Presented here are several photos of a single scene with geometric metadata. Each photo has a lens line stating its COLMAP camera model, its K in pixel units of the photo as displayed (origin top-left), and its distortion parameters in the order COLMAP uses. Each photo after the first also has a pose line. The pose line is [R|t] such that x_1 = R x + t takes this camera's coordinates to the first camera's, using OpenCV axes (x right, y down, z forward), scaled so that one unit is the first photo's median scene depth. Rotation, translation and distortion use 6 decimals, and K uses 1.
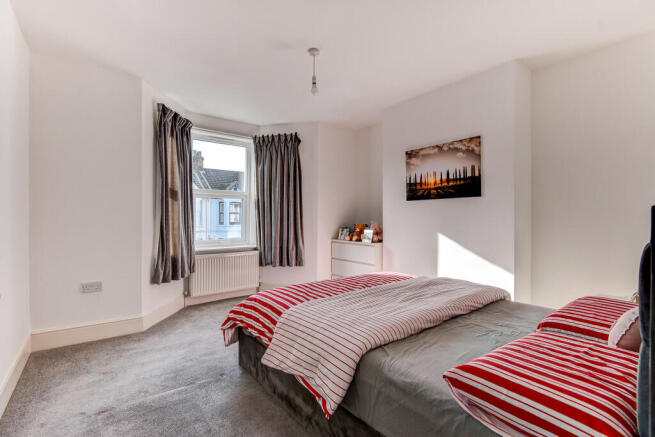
lens RADIAL K [[297.3, 0, 325.7], [0, 297.3, 218.5], [0, 0, 1]] dist [0.008861, -0.005916]
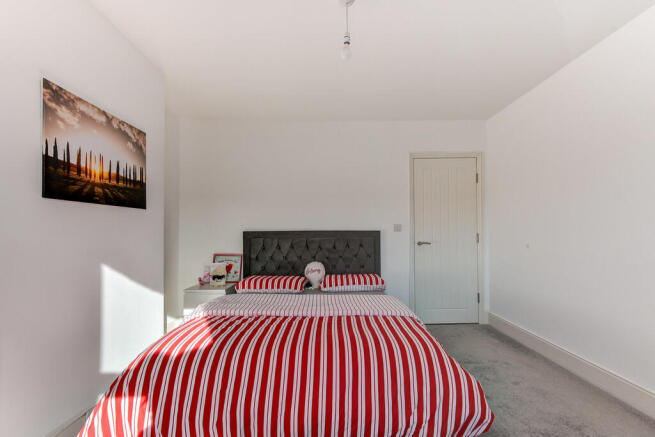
lens RADIAL K [[299.1, 0, 327.7], [0, 299.1, 226.6], [0, 0, 1]] dist [0.000840, -0.000044]
pose [[-0.784466, 0.012418, 0.620048, -0.310160], [0.006246, 0.999907, -0.012123, -0.012866], [-0.620141, -0.005638, -0.784470, 1.143639]]
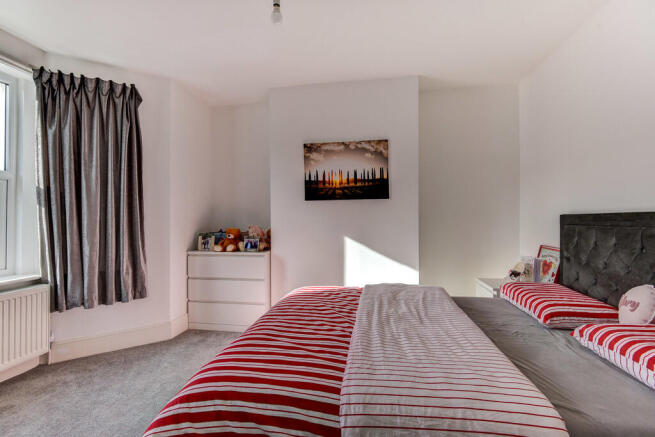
lens RADIAL K [[297.3, 0, 325.7], [0, 297.3, 218.5], [0, 0, 1]] dist [0.008861, -0.005916]
pose [[0.732684, -0.004136, 0.680556, -0.290169], [0.008908, 0.999954, -0.003512, -0.003918], [-0.680511, 0.008636, 0.732687, 0.343045]]
